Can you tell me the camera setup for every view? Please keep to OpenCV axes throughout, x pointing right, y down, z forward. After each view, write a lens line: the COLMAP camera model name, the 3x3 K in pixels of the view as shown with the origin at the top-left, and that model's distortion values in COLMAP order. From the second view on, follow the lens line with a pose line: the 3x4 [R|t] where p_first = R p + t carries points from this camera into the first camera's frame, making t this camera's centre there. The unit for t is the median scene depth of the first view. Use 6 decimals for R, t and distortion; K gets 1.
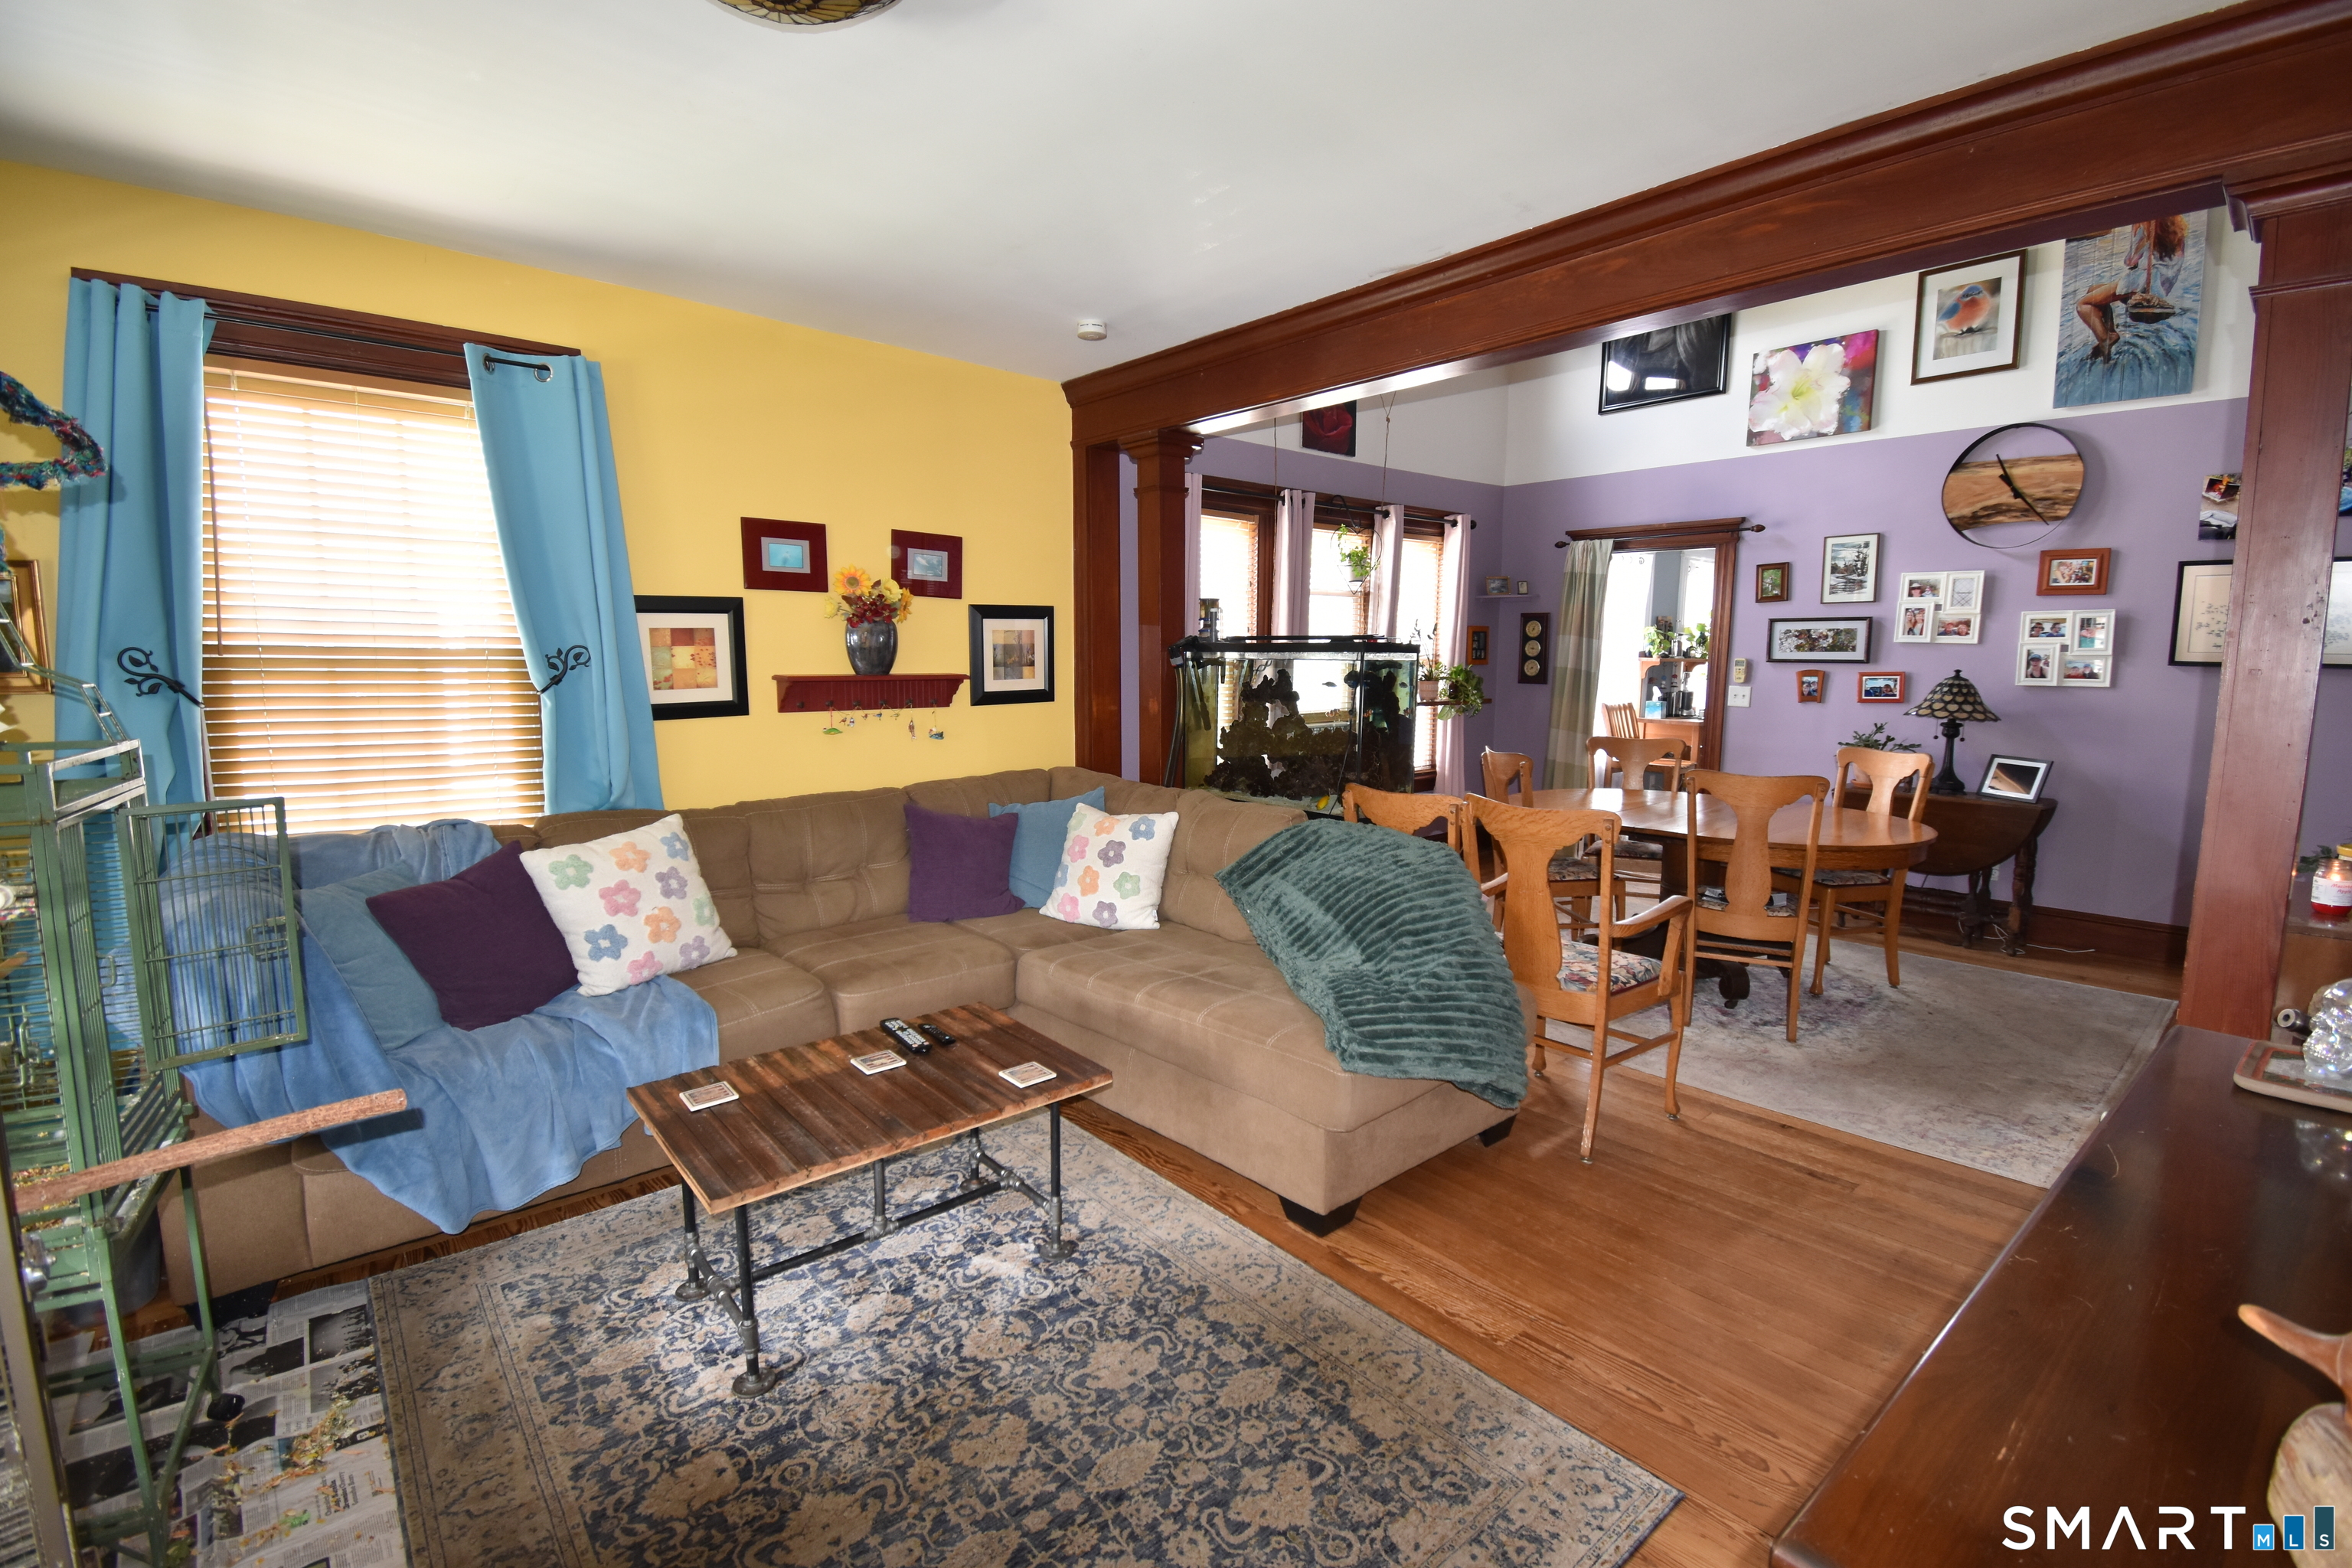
lens RADIAL K [[1038.8, 0, 1176.0], [0, 1038.8, 784.0], [0, 0, 1]] dist [0.003321, -0.018490]
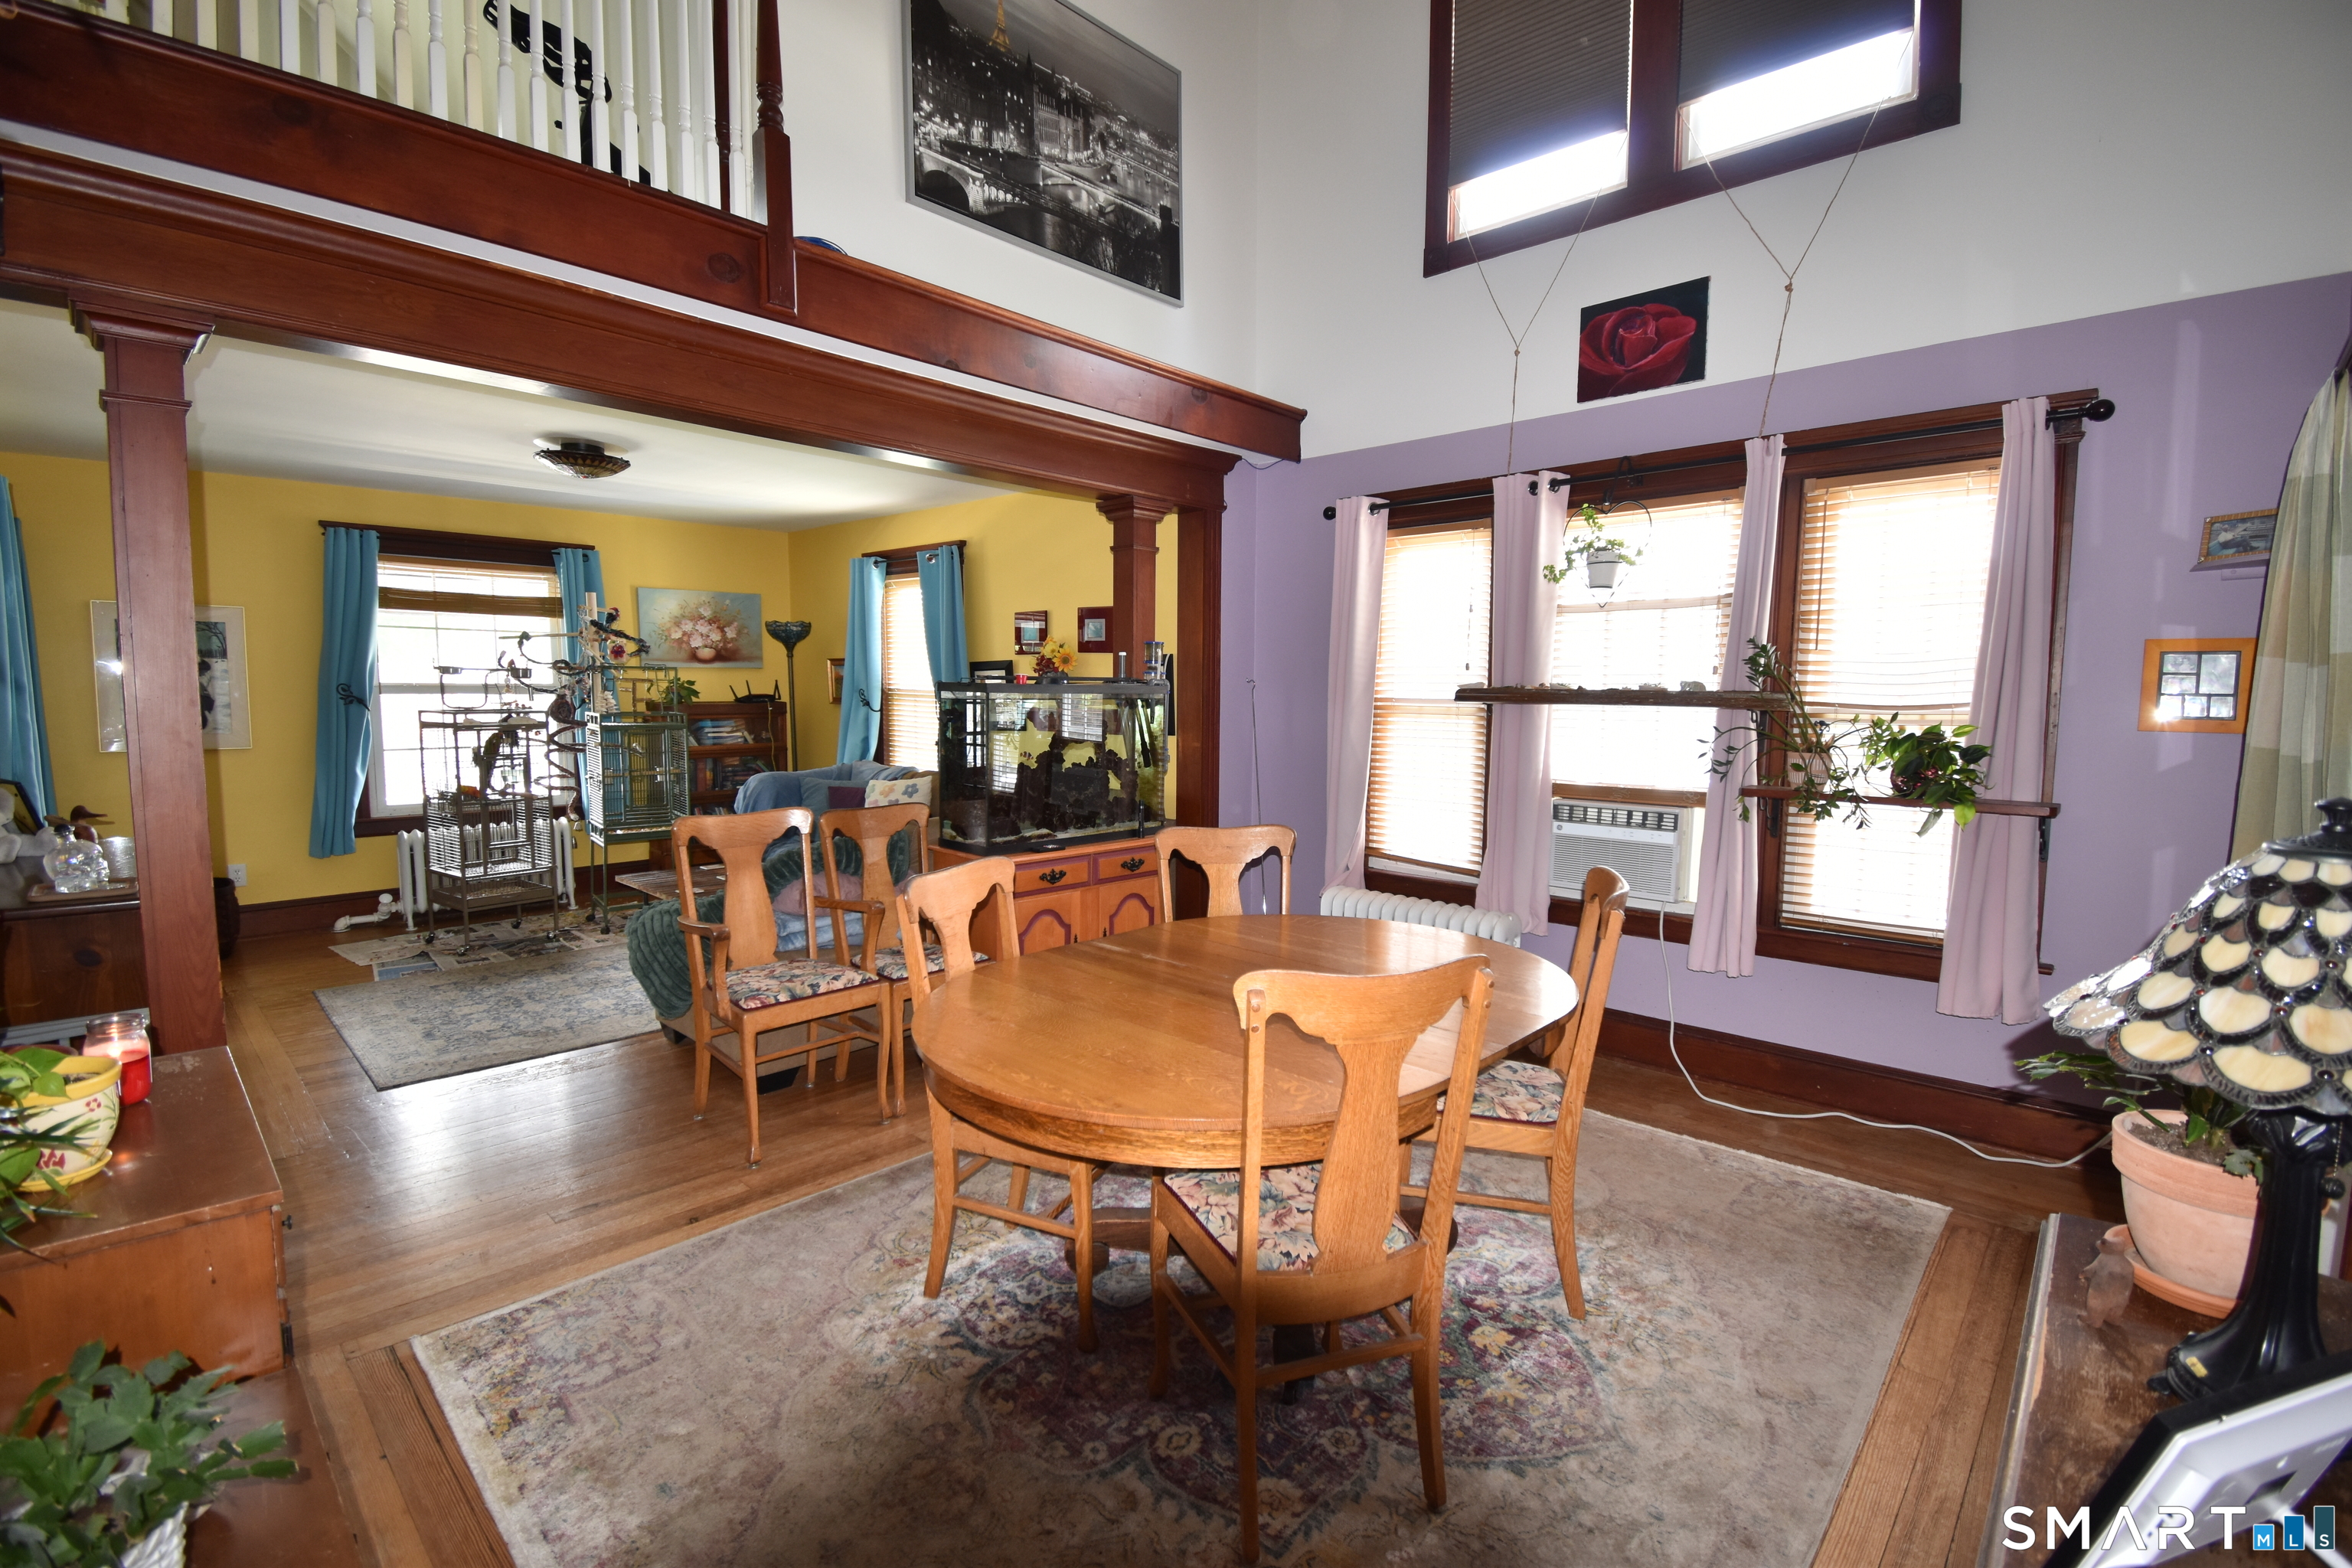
lens RADIAL K [[1034.2, 0, 1182.1], [0, 1034.2, 779.4], [0, 0, 1]] dist [0.019460, -0.028096]
pose [[0.099142, 0.080666, -0.991798, 1.398309], [-0.132381, 0.988918, 0.067199, -0.147769], [0.986228, 0.124633, 0.108722, 1.202736]]
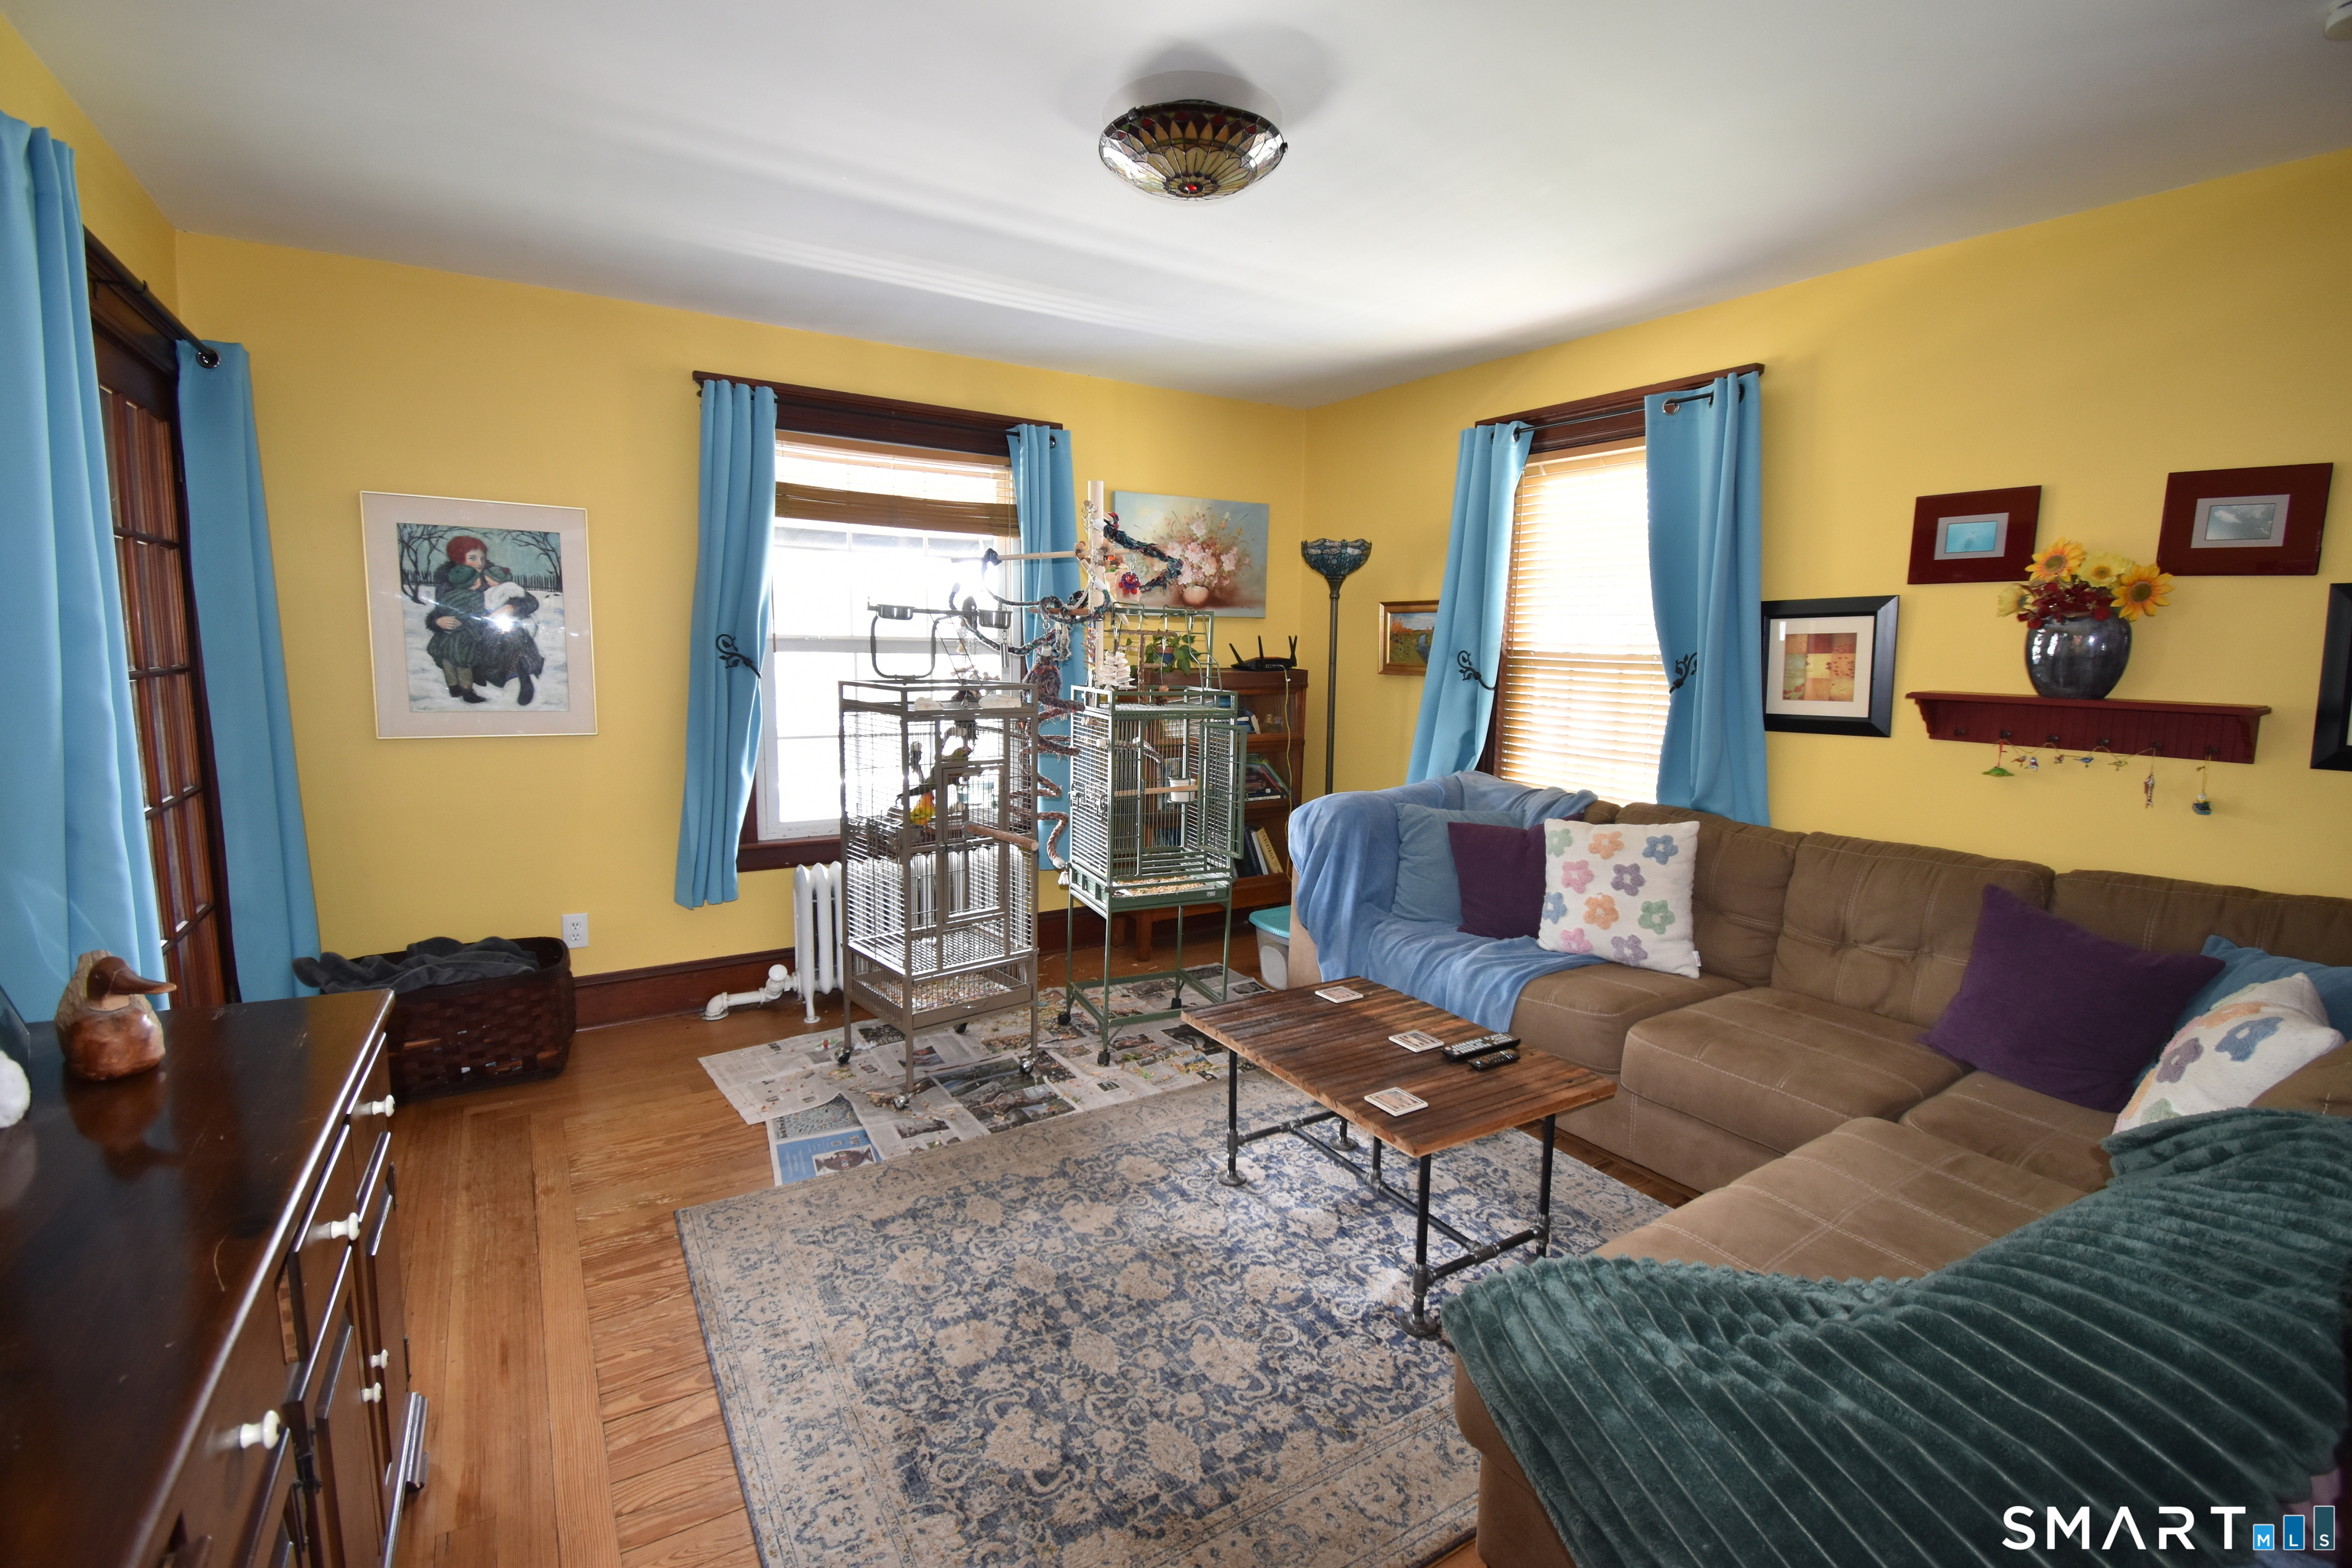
lens RADIAL K [[1038.1, 0, 1182.1], [0, 1038.1, 781.8], [0, 0, 1]] dist [0.025119, -0.028398]
pose [[-0.153432, 0.118075, -0.981079, 0.541209], [-0.143744, 0.979608, 0.140378, -0.074265], [0.977648, 0.162563, -0.133330, 0.622307]]
